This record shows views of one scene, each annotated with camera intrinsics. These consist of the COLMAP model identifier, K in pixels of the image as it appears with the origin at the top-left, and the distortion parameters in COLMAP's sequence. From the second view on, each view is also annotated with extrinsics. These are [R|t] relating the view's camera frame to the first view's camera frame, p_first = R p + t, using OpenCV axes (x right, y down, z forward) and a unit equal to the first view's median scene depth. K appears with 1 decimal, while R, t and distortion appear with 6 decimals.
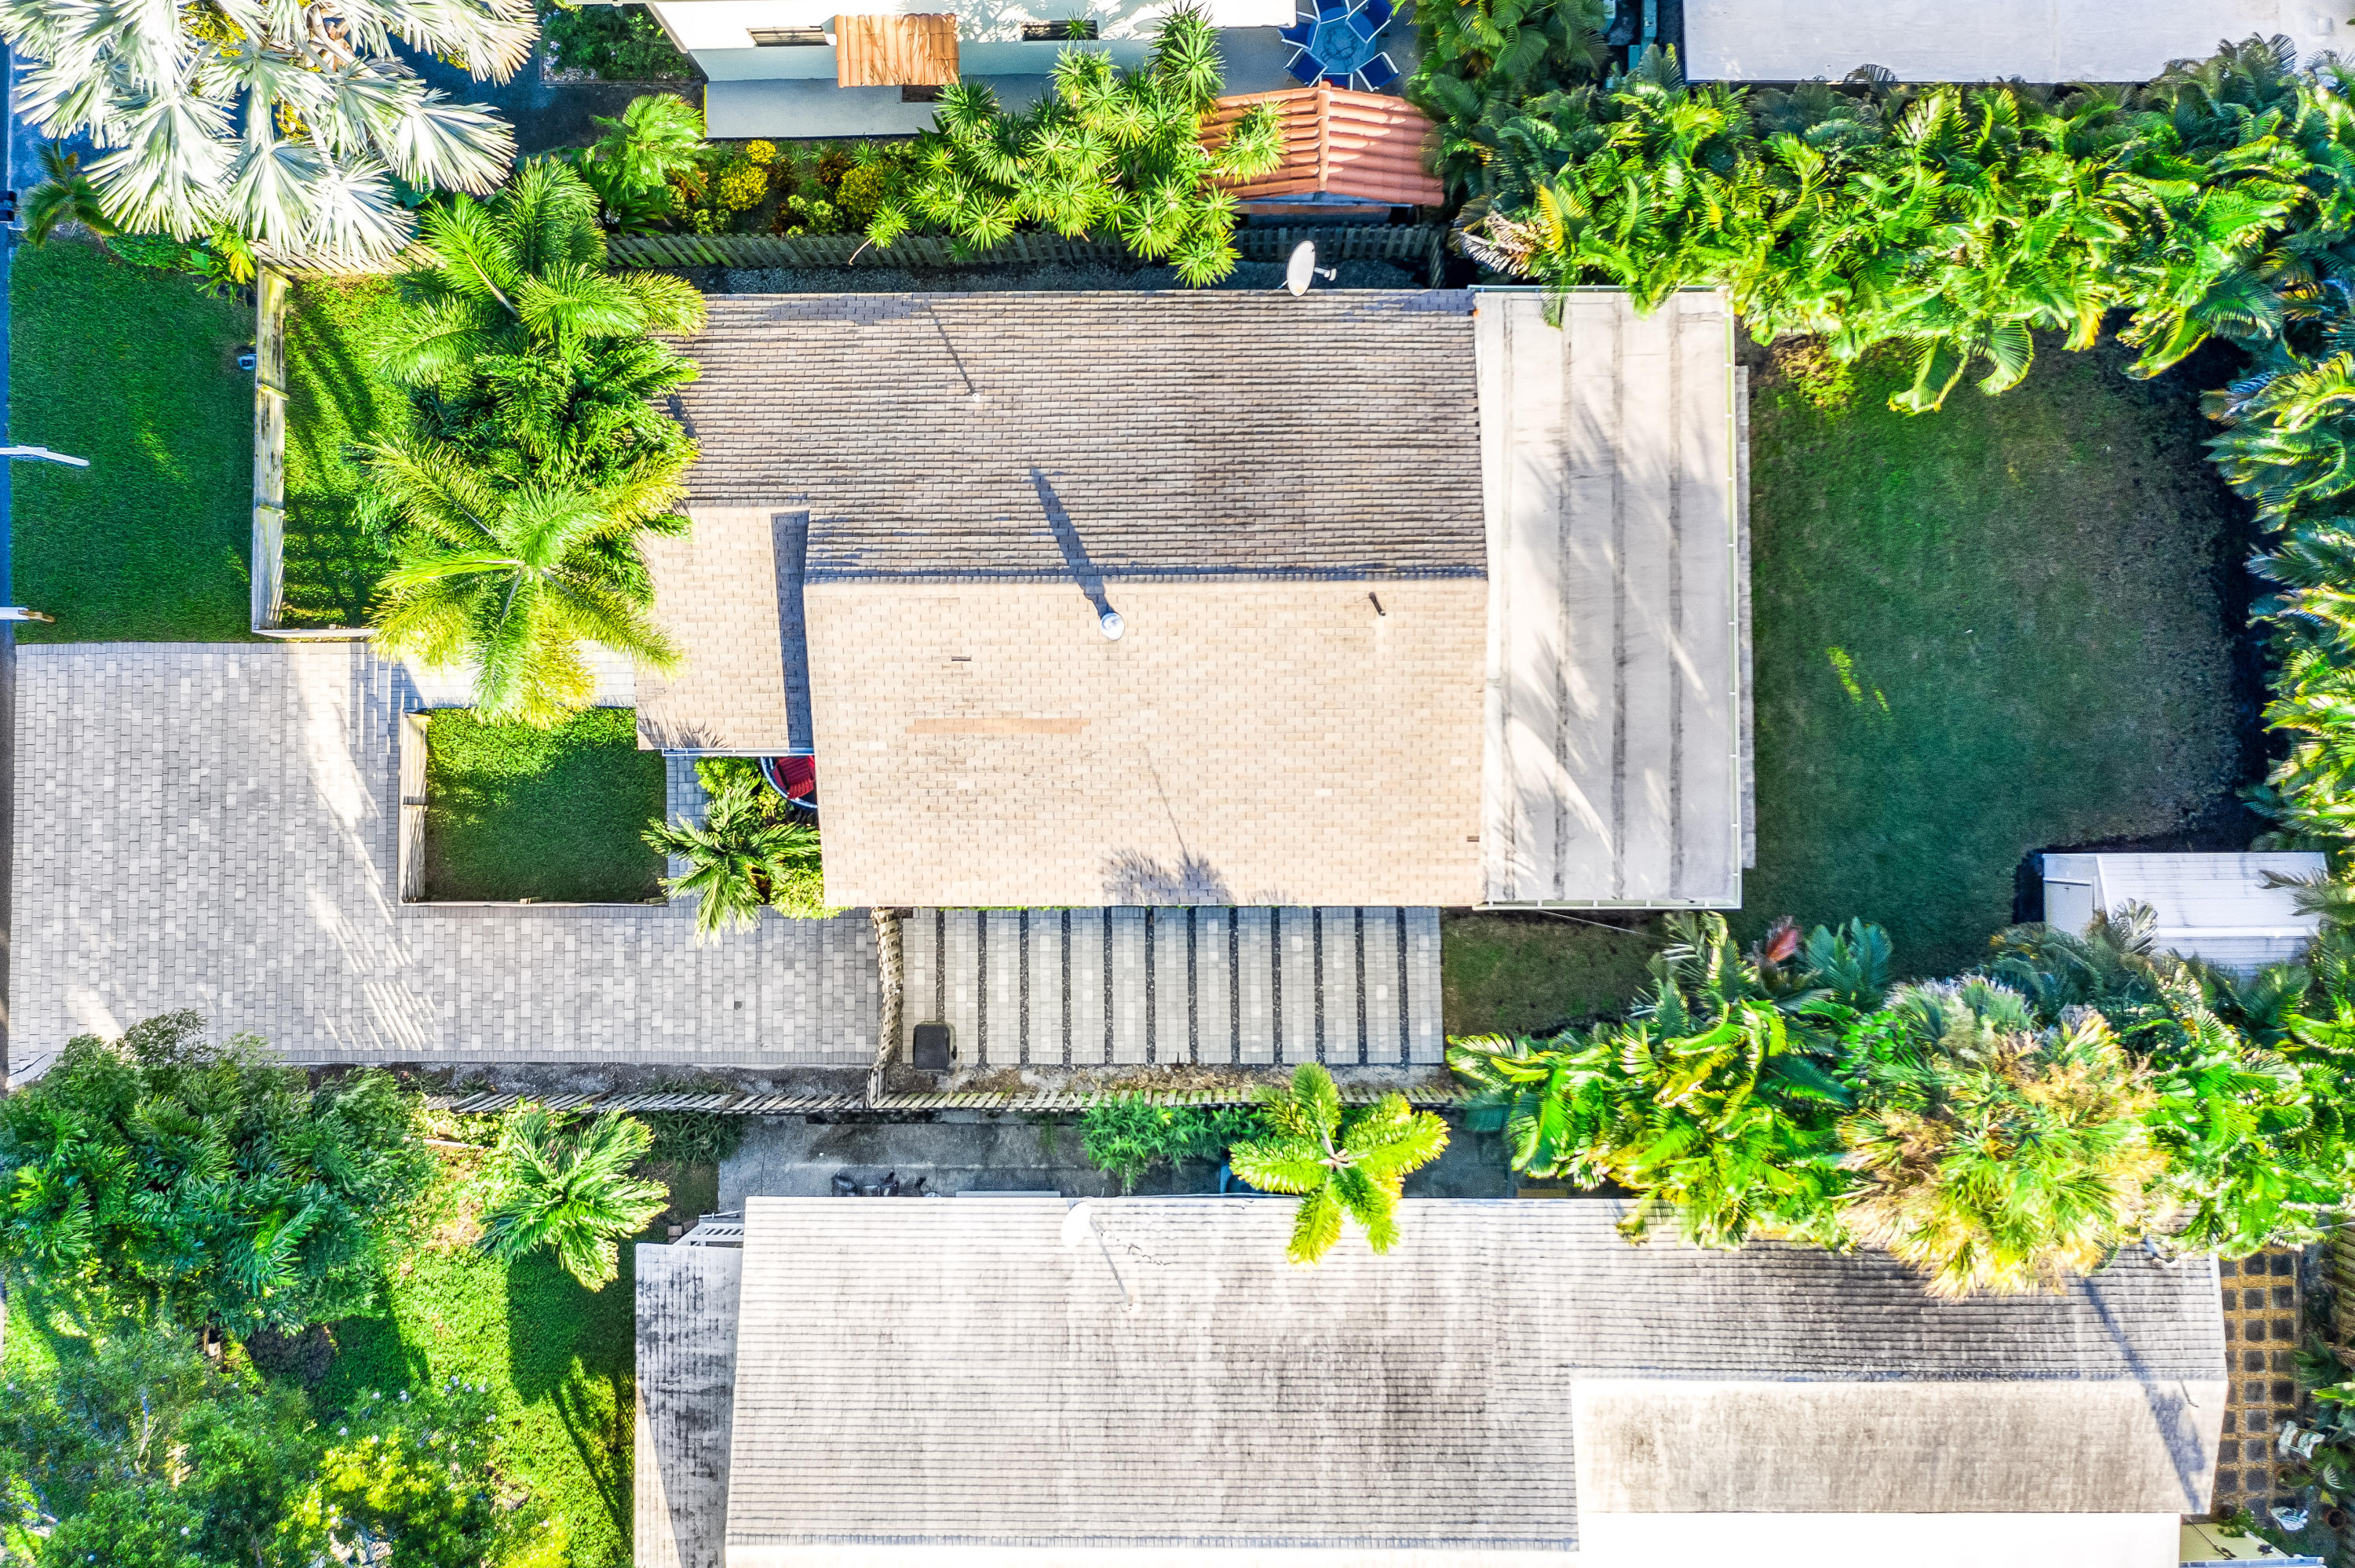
lens RADIAL K [[1855.0, 0, 1165.0], [0, 1855.0, 789.0], [0, 0, 1]] dist [0.000626, -0.003339]
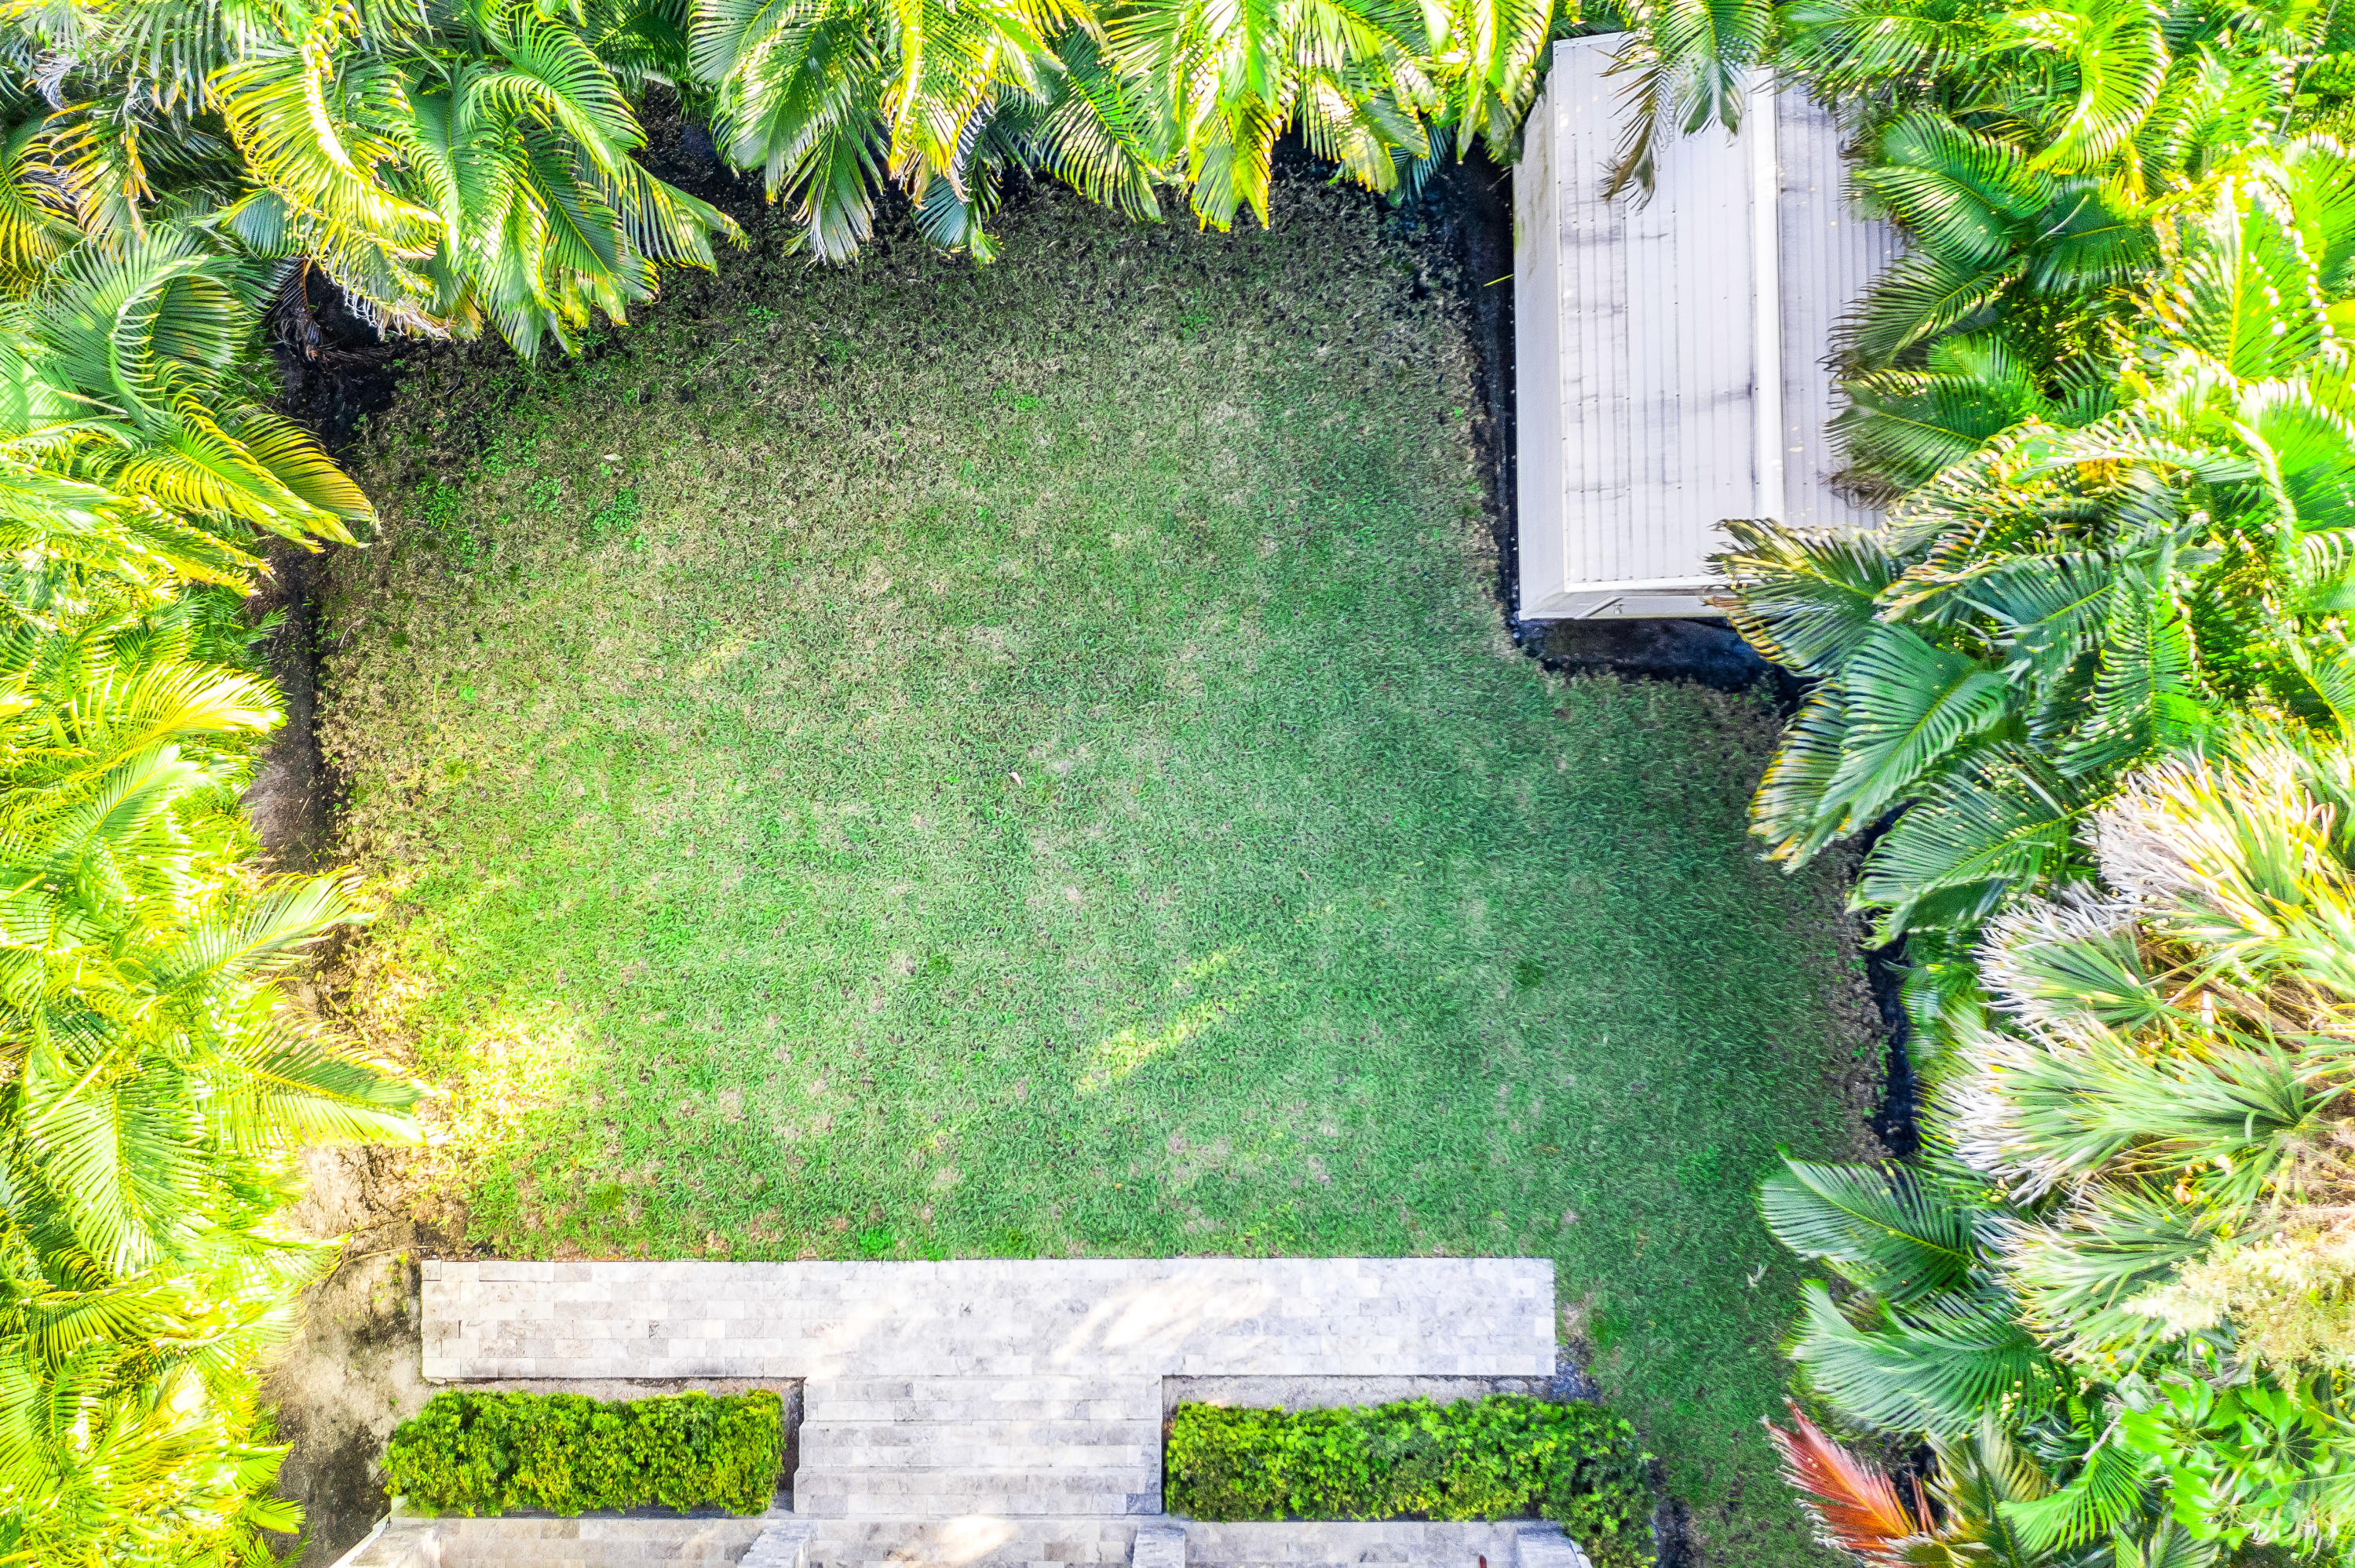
lens RADIAL K [[1855.0, 0, 1165.0], [0, 1855.0, 789.0], [0, 0, 1]] dist [0.000626, -0.003339]
pose [[-0.002953, -0.999342, 0.036141, 0.414702], [0.999942, -0.003327, -0.010284, -0.044808], [0.010397, 0.036108, 0.999294, 0.557915]]
